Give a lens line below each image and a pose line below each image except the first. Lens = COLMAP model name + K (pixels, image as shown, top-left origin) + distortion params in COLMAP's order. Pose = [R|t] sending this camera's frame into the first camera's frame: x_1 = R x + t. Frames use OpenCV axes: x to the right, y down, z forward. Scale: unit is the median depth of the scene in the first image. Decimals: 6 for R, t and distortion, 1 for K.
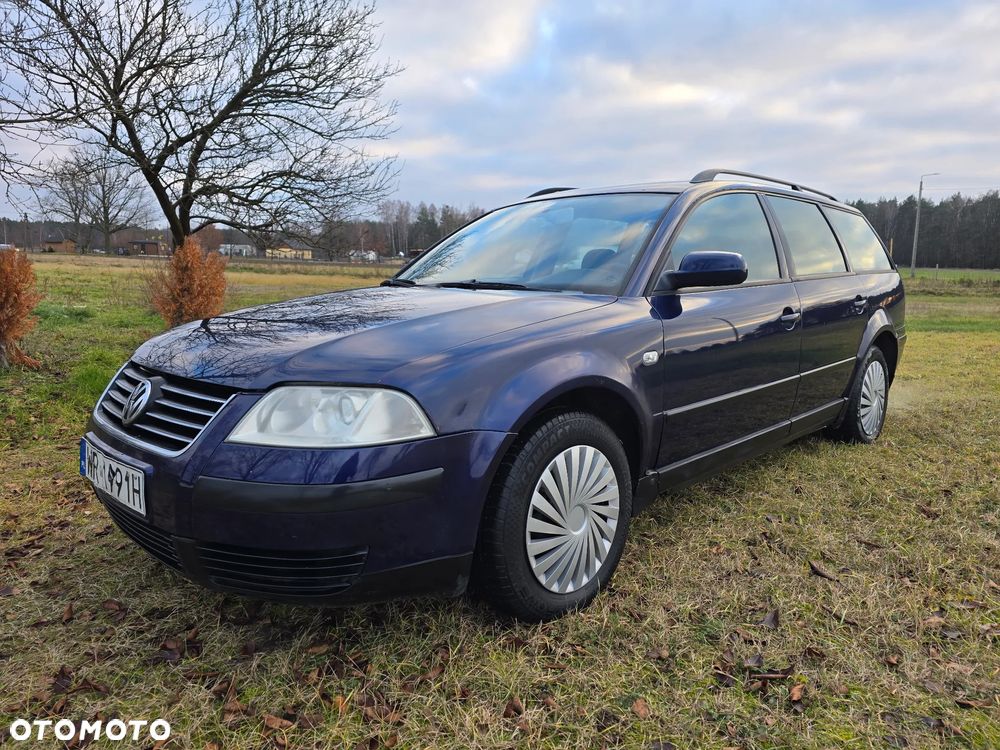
lens RADIAL K [[723.9, 0, 504.3], [0, 723.9, 367.2], [0, 0, 1]] dist [0.007897, -0.000393]
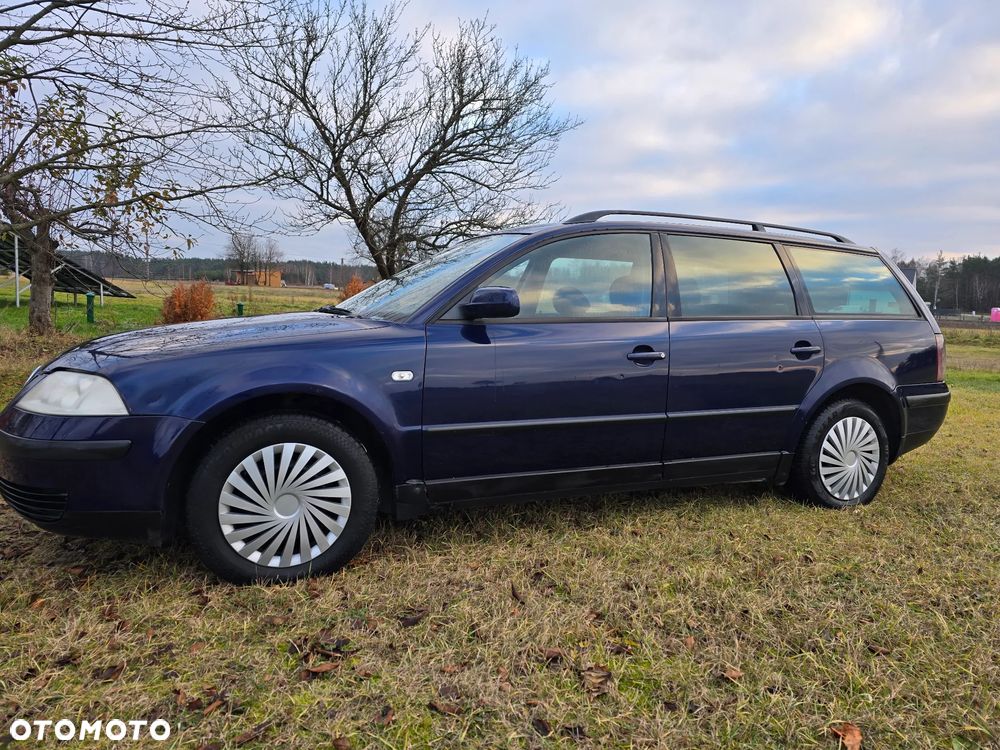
lens RADIAL K [[728.0, 0, 521.3], [0, 728.0, 359.2], [0, 0, 1]] dist [0.006089, -0.000152]
pose [[0.923745, 0.052665, -0.379370, 0.599787], [-0.080325, 0.995112, -0.057442, 0.006720], [0.374490, 0.083534, 0.923460, 0.018421]]
